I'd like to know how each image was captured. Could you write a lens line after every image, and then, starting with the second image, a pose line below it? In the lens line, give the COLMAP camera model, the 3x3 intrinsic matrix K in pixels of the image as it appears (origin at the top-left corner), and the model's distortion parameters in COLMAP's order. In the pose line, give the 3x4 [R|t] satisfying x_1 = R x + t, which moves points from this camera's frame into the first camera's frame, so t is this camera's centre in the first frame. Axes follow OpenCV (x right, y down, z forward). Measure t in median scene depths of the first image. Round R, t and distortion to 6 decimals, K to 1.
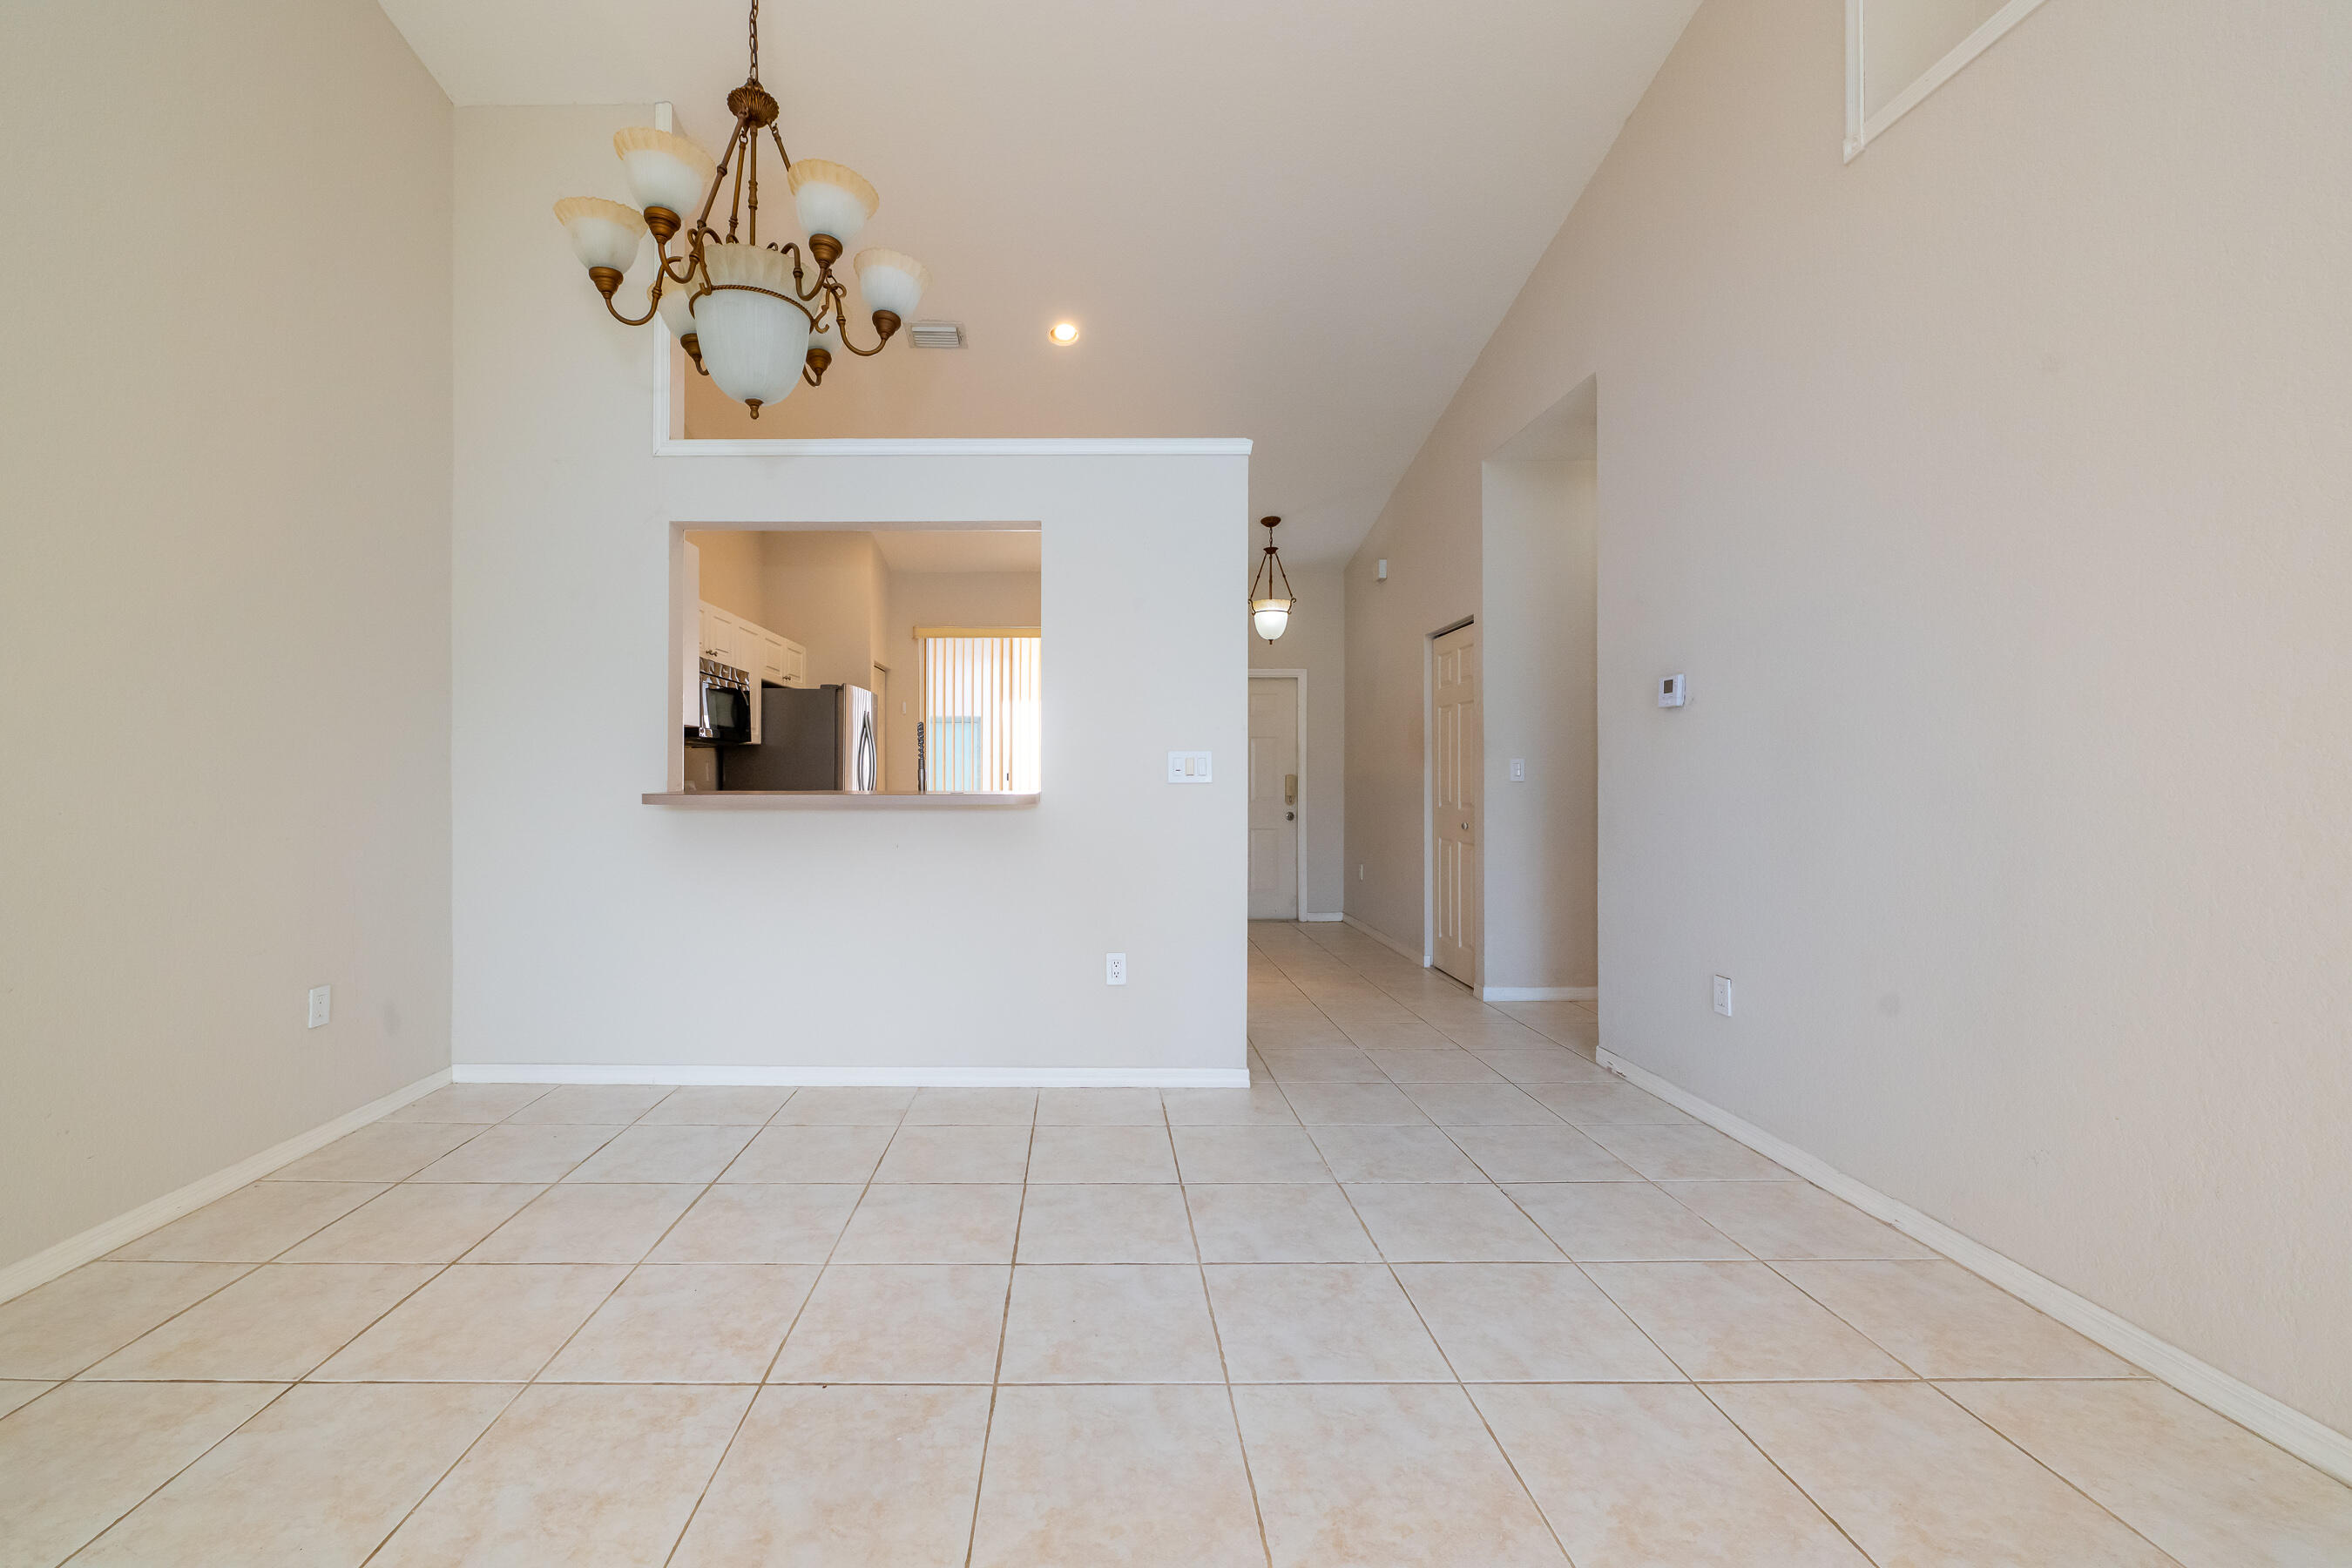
lens RADIAL K [[952.4, 0, 1069.1], [0, 952.4, 775.8], [0, 0, 1]] dist [-0.000542, -0.000060]
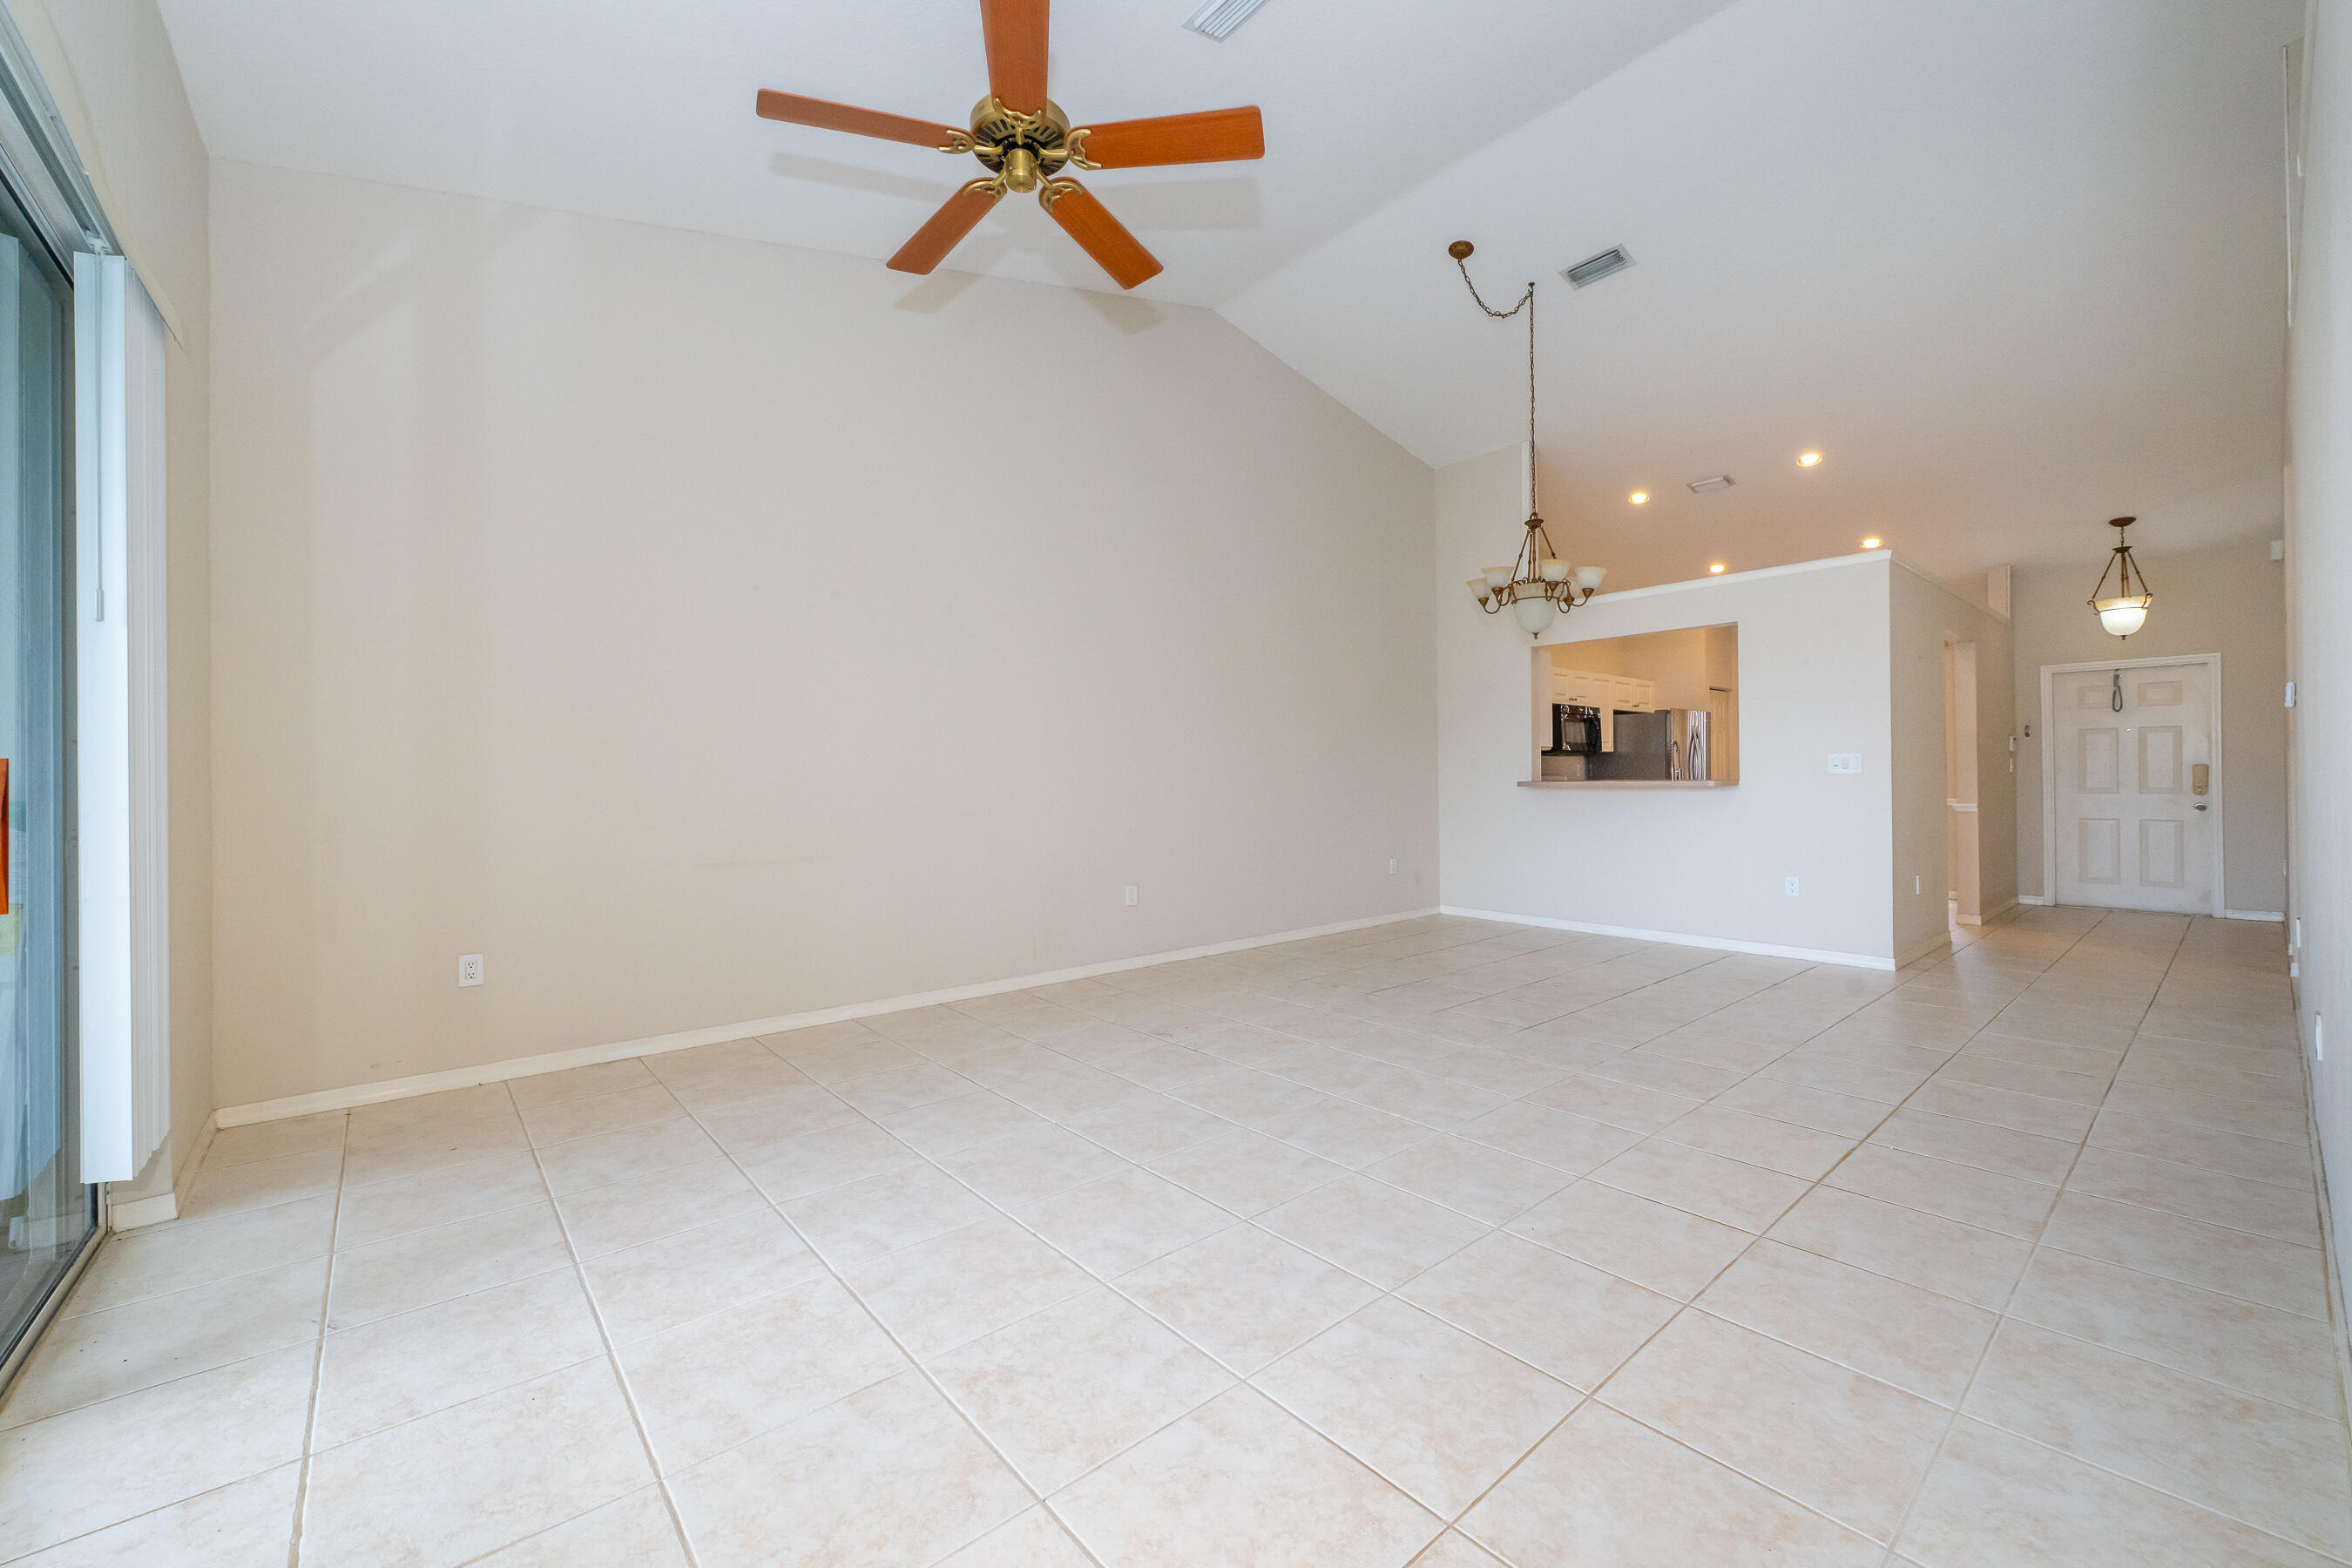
lens RADIAL K [[926.1, 0, 1170.2], [0, 926.1, 777.4], [0, 0, 1]] dist [-0.002287, -0.000388]
pose [[0.656271, -0.007856, -0.754484, 0.387168], [0.010577, 0.999943, -0.001211, 0.002990], [0.754451, -0.007186, 0.656317, -0.603490]]
